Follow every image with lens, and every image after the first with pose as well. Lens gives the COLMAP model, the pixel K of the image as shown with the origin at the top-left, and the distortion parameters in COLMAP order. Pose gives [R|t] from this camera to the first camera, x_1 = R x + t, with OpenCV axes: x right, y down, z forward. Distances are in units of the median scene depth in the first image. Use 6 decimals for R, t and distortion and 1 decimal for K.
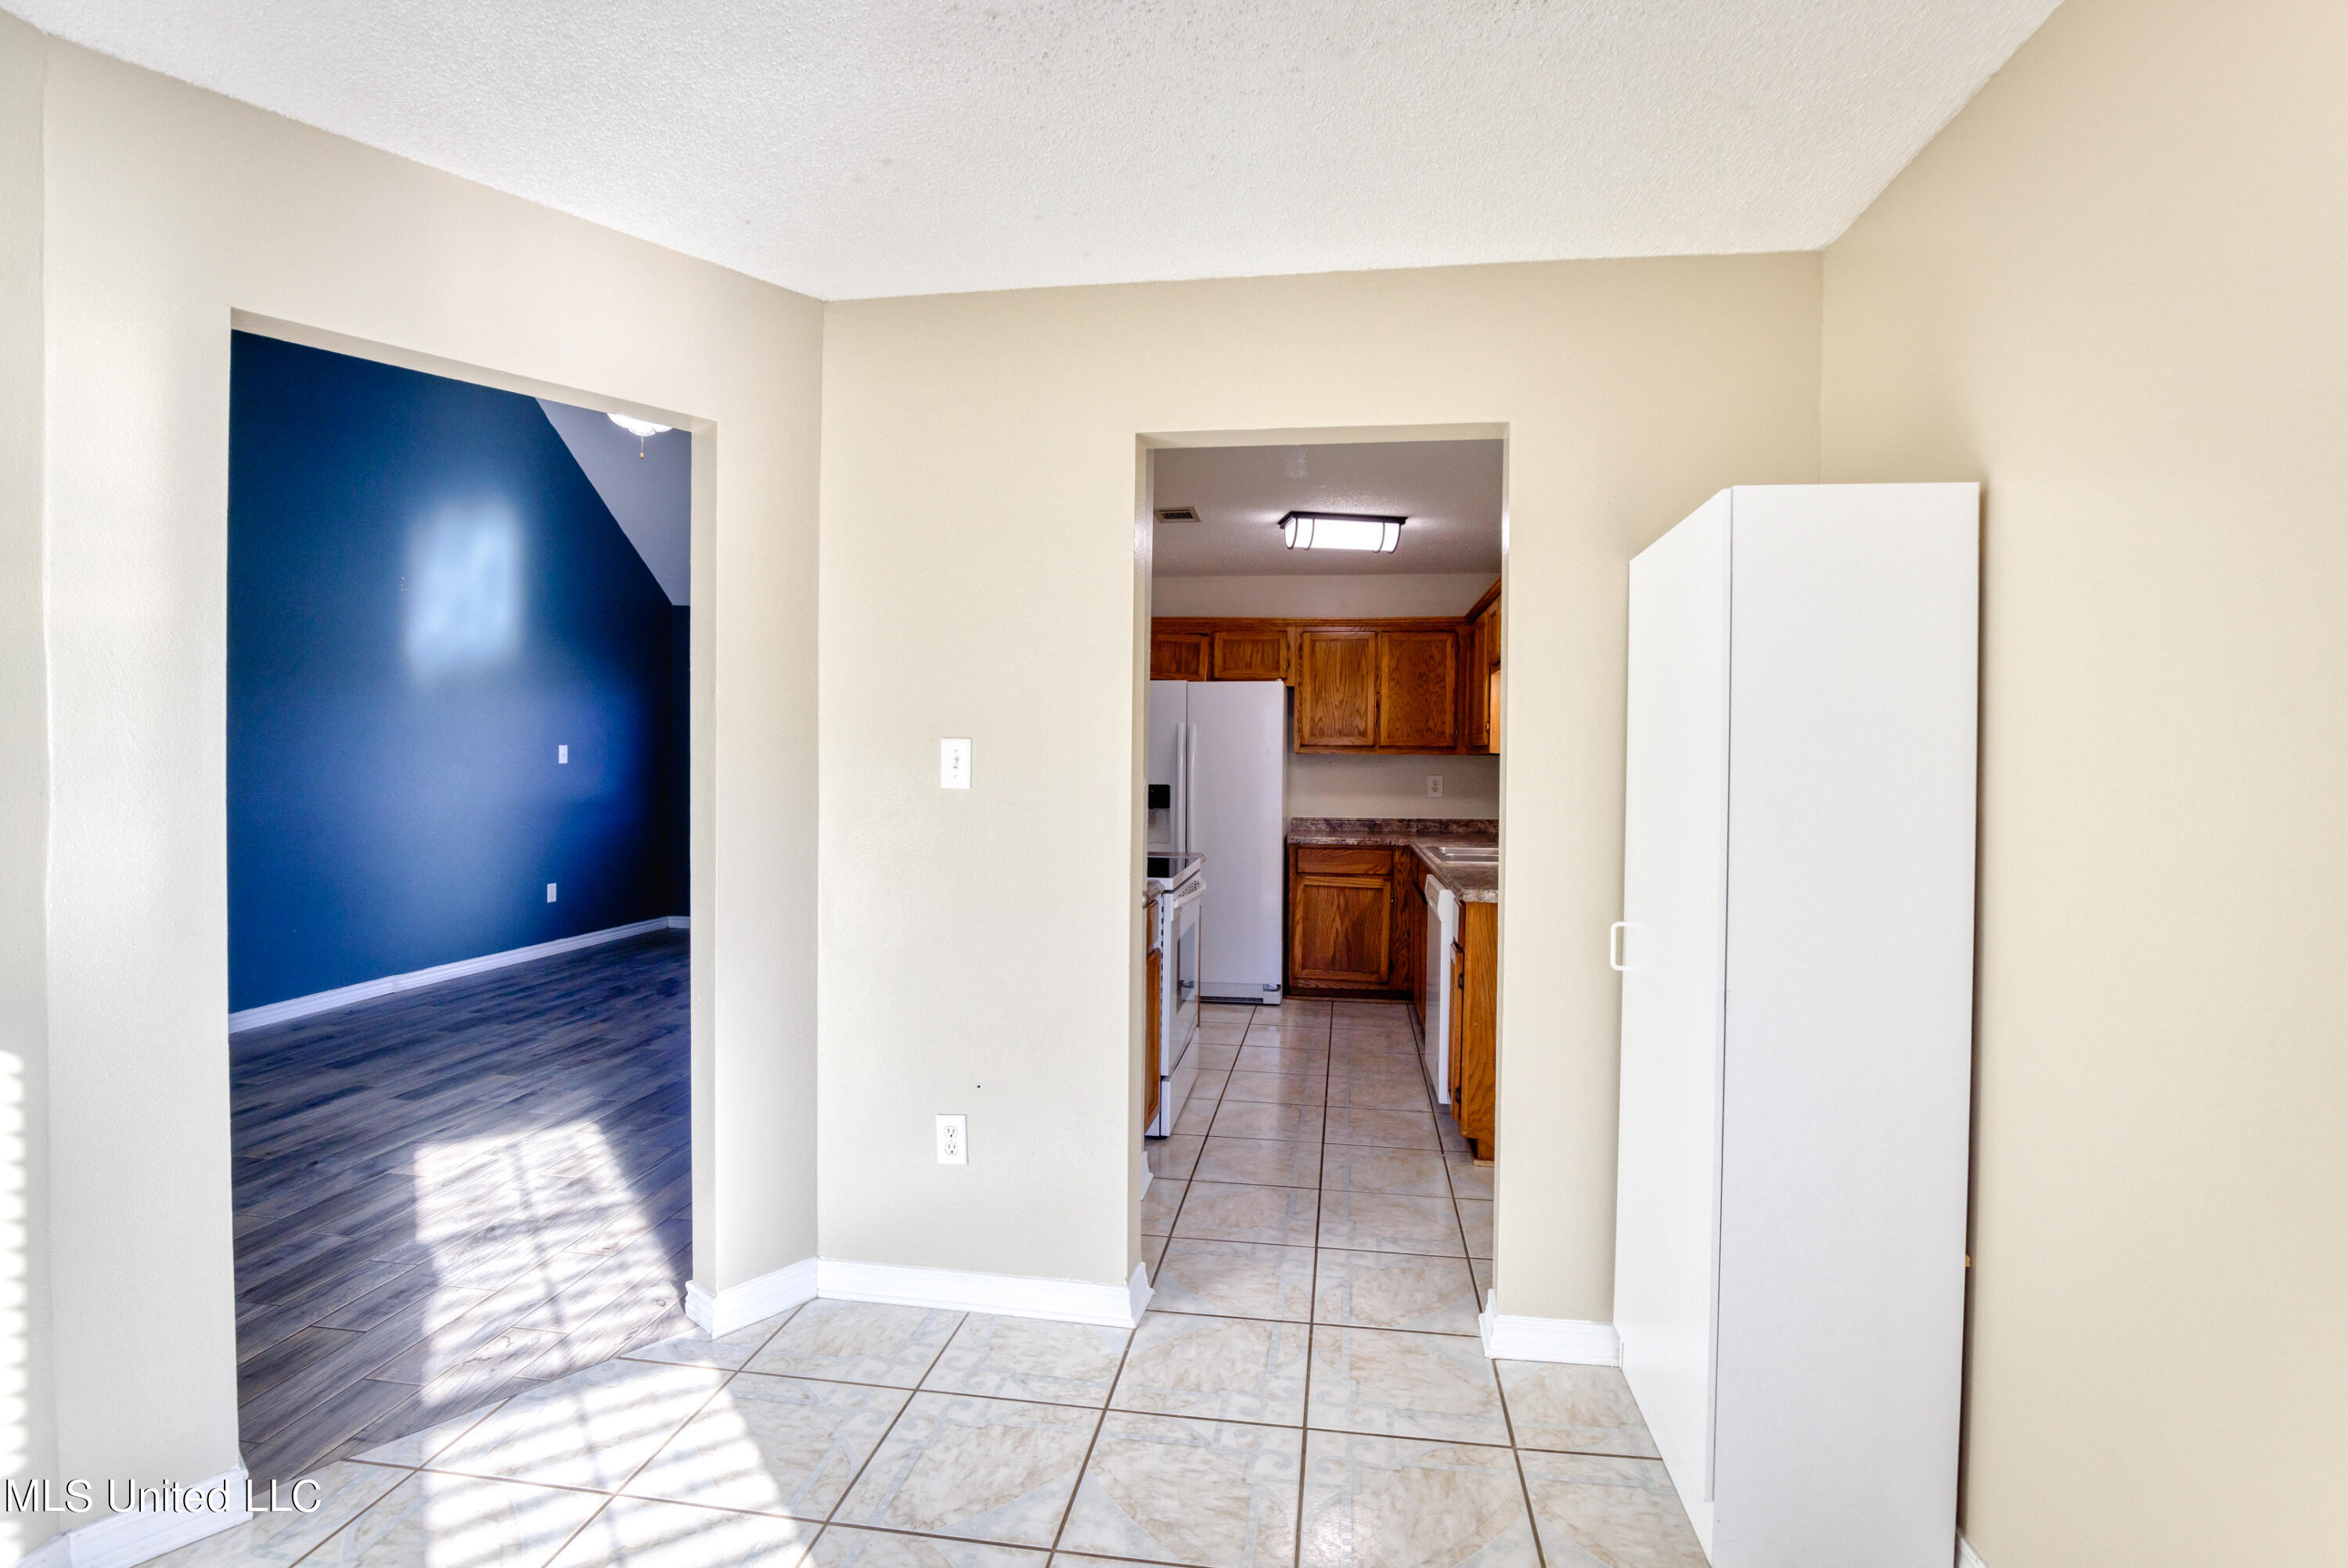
lens RADIAL K [[1098.5, 0, 1174.0], [0, 1098.5, 784.0], [0, 0, 1]] dist [-0.023598, 0.000107]
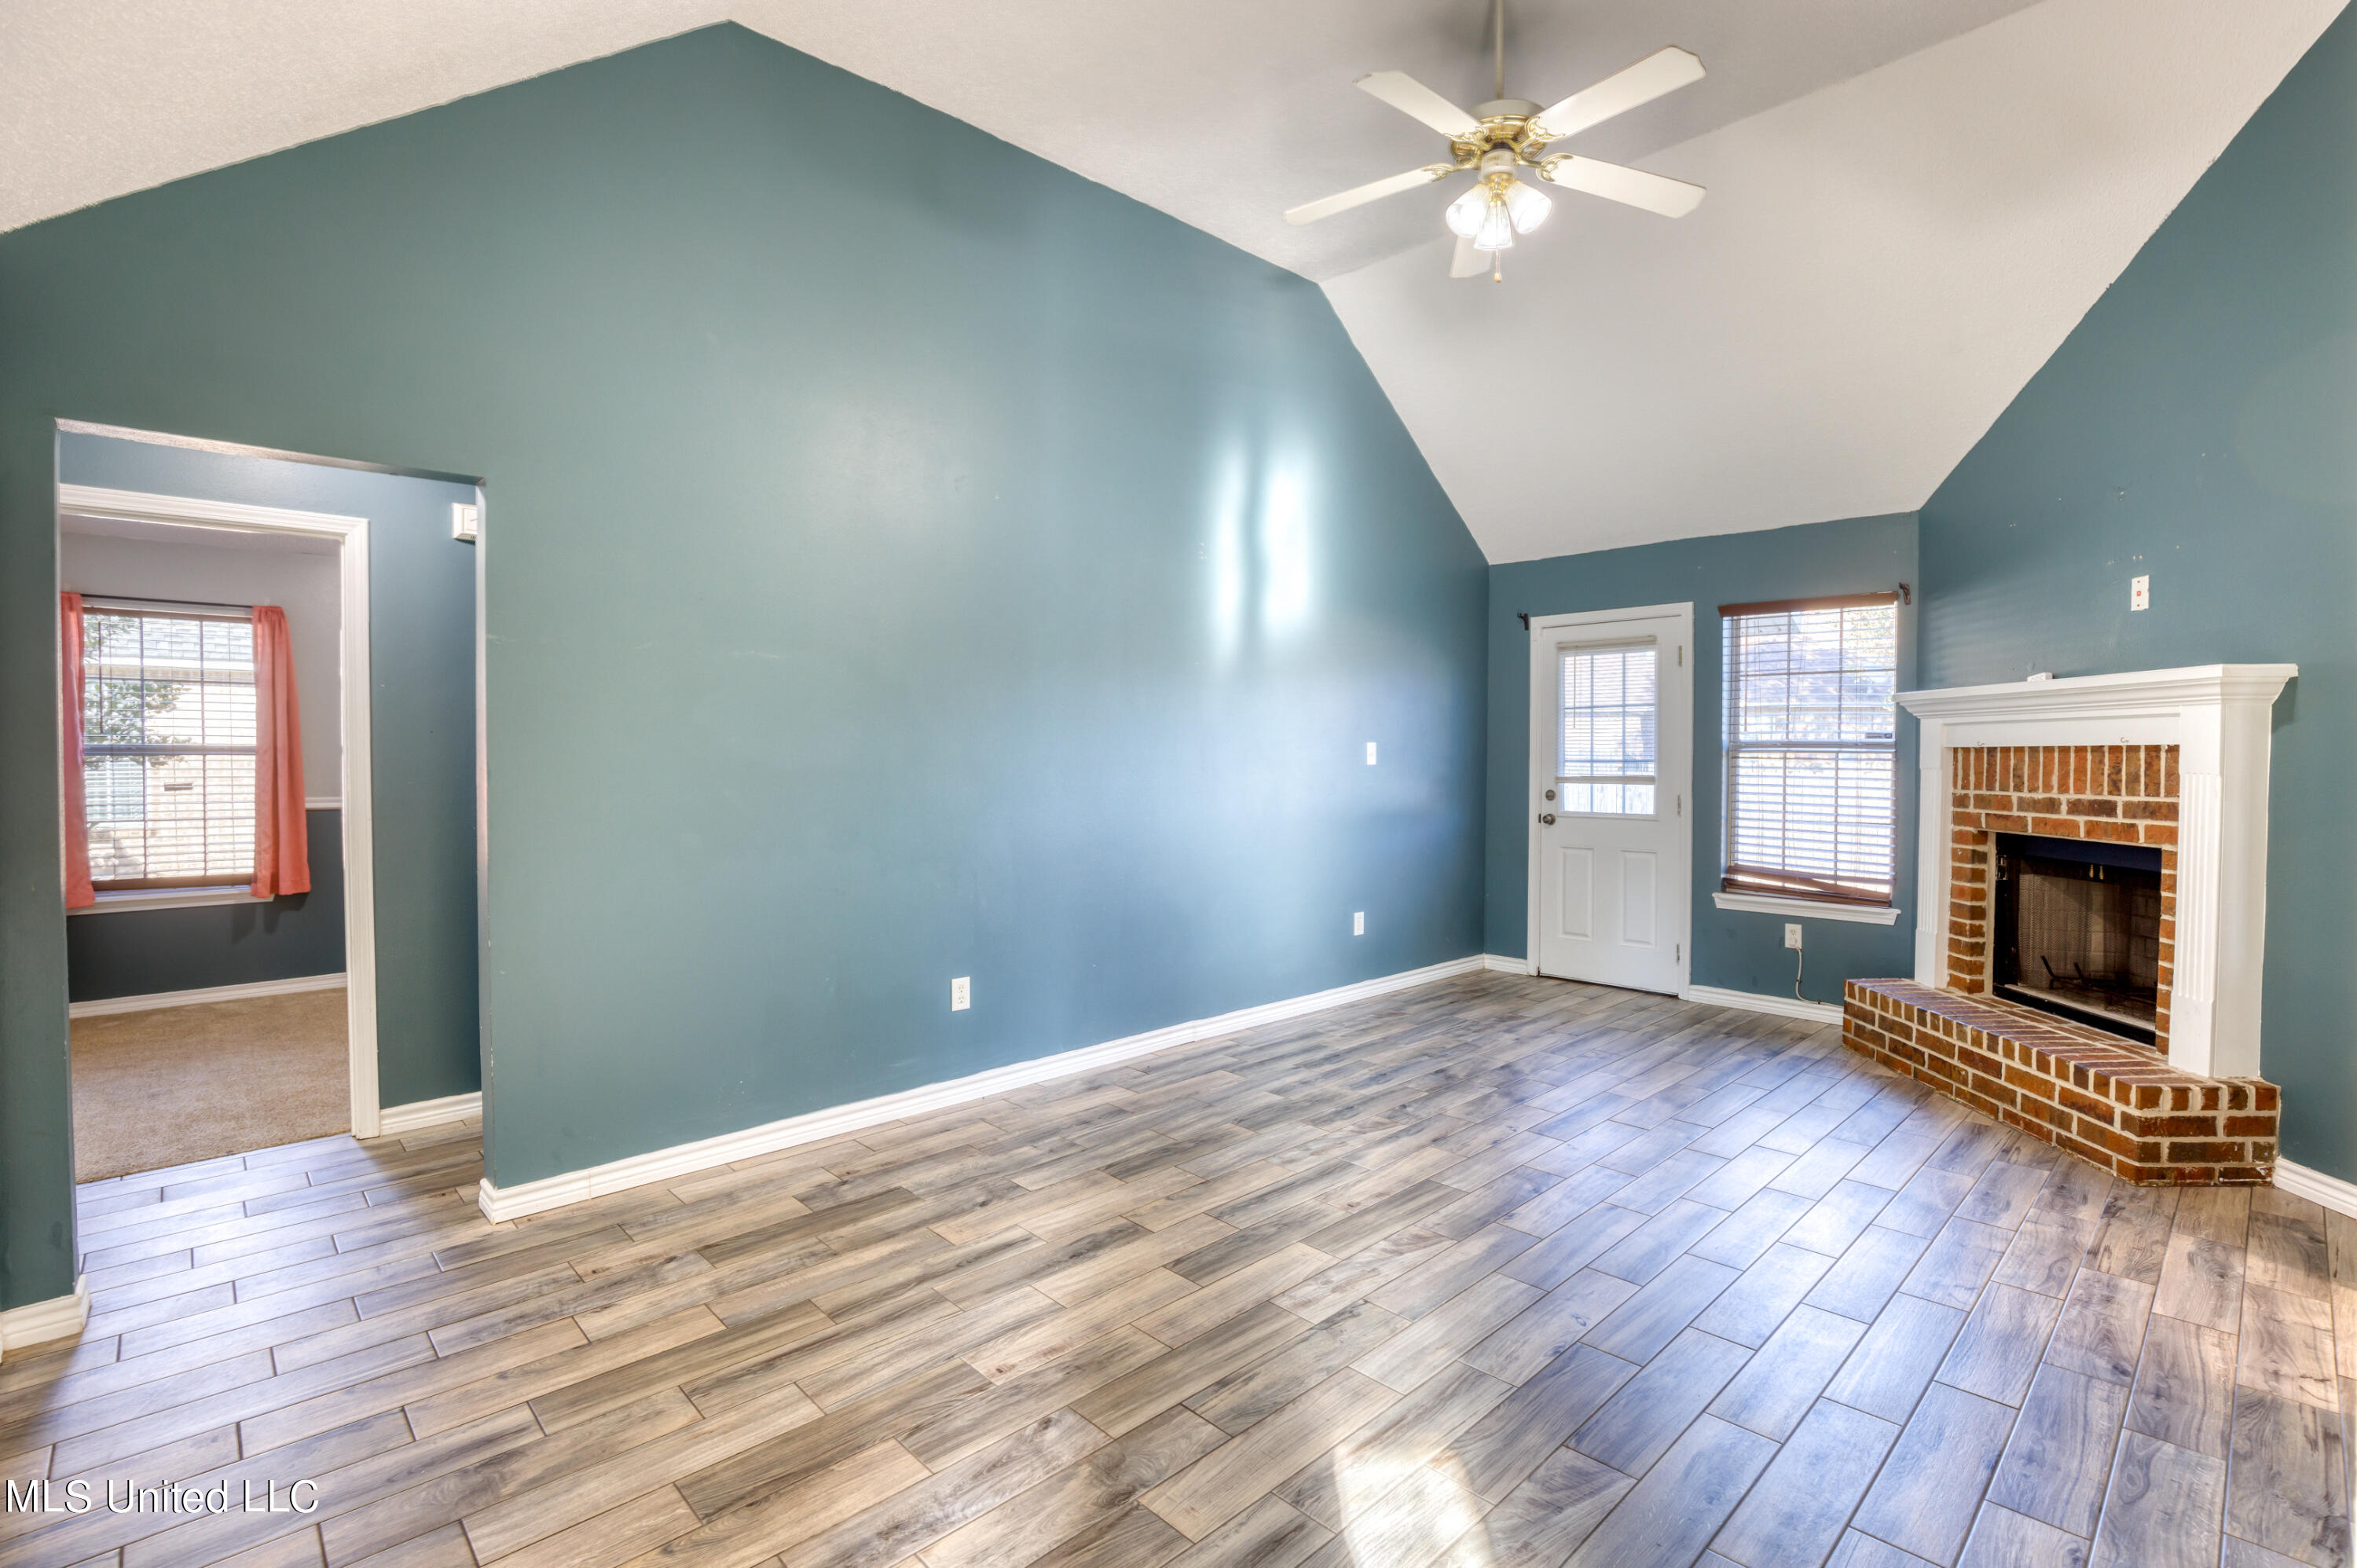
lens RADIAL K [[1063.4, 0, 1178.5], [0, 1063.4, 784.0], [0, 0, 1]] dist [-0.026928, 0.000214]
pose [[0.784720, 0.005842, -0.619822, -0.247480], [0.000194, 0.999953, 0.009670, -0.016874], [0.619850, -0.007709, 0.784683, 0.392252]]
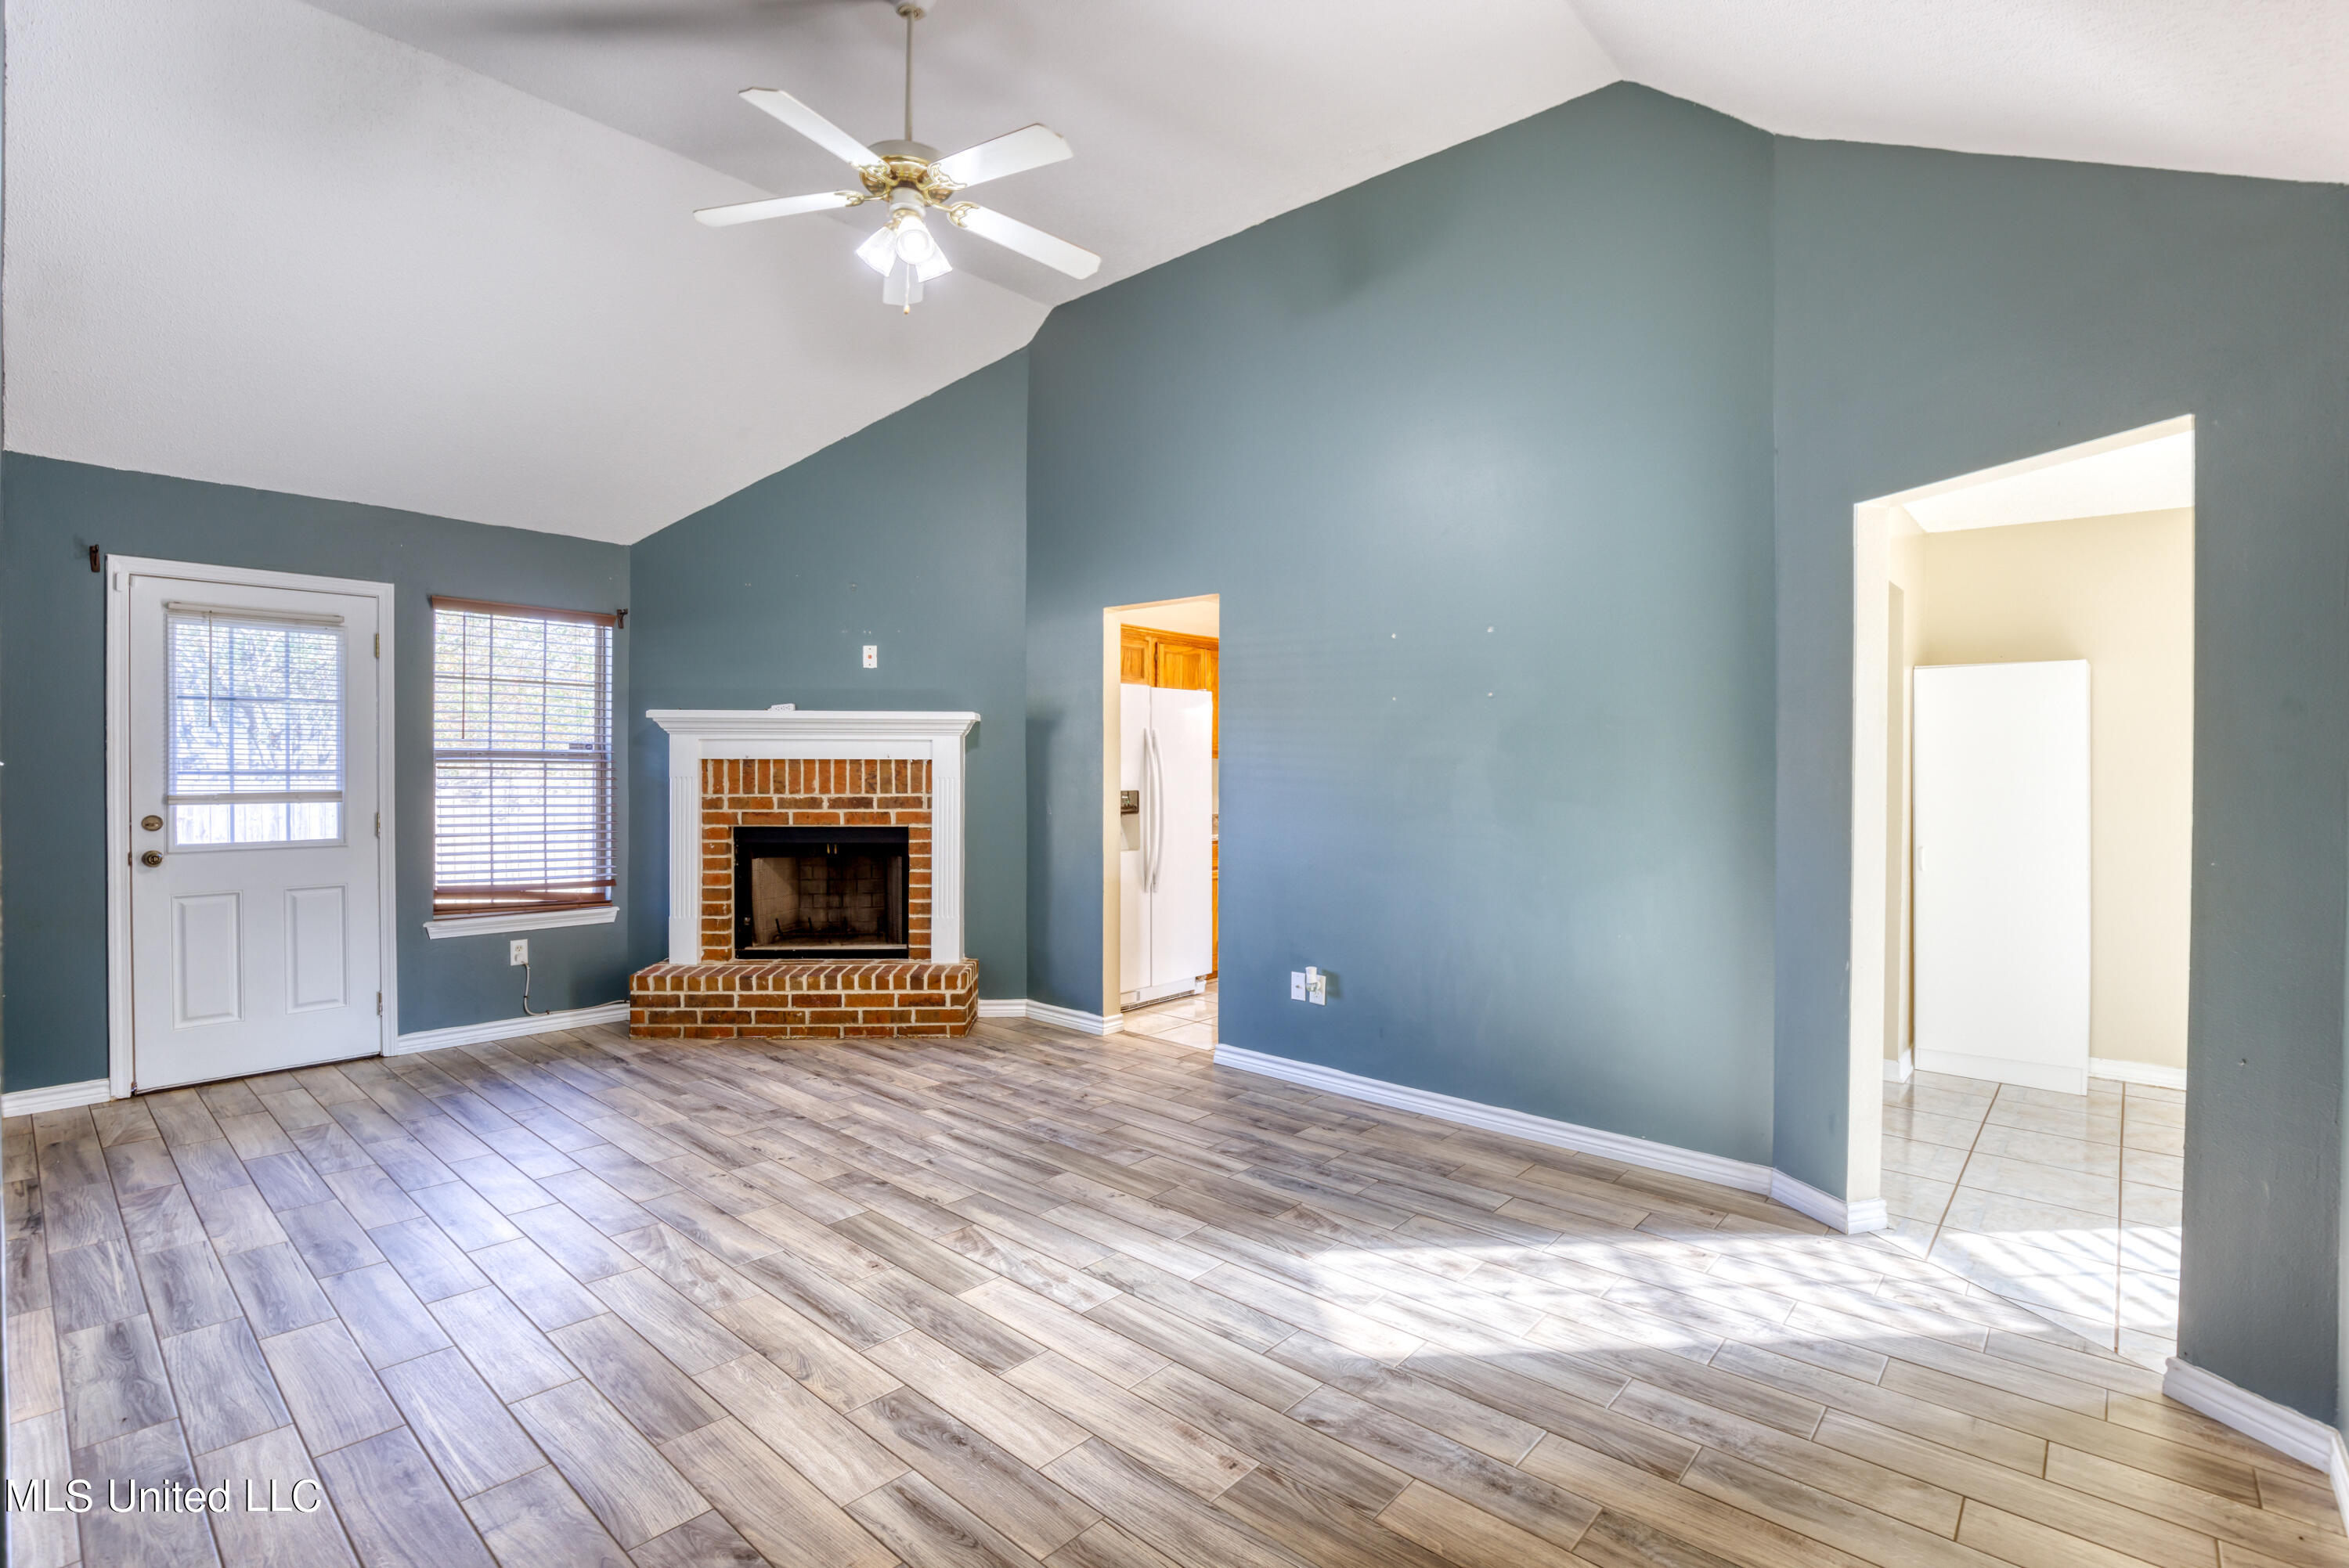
lens RADIAL K [[1099.0, 0, 1174.5], [0, 1099.0, 784.0], [0, 0, 1]] dist [-0.023598, 0.000107]
pose [[0.558530, -0.022333, 0.829184, -0.933829], [0.013728, 0.999749, 0.017680, -0.027009], [-0.829371, 0.001509, 0.558696, 0.484234]]
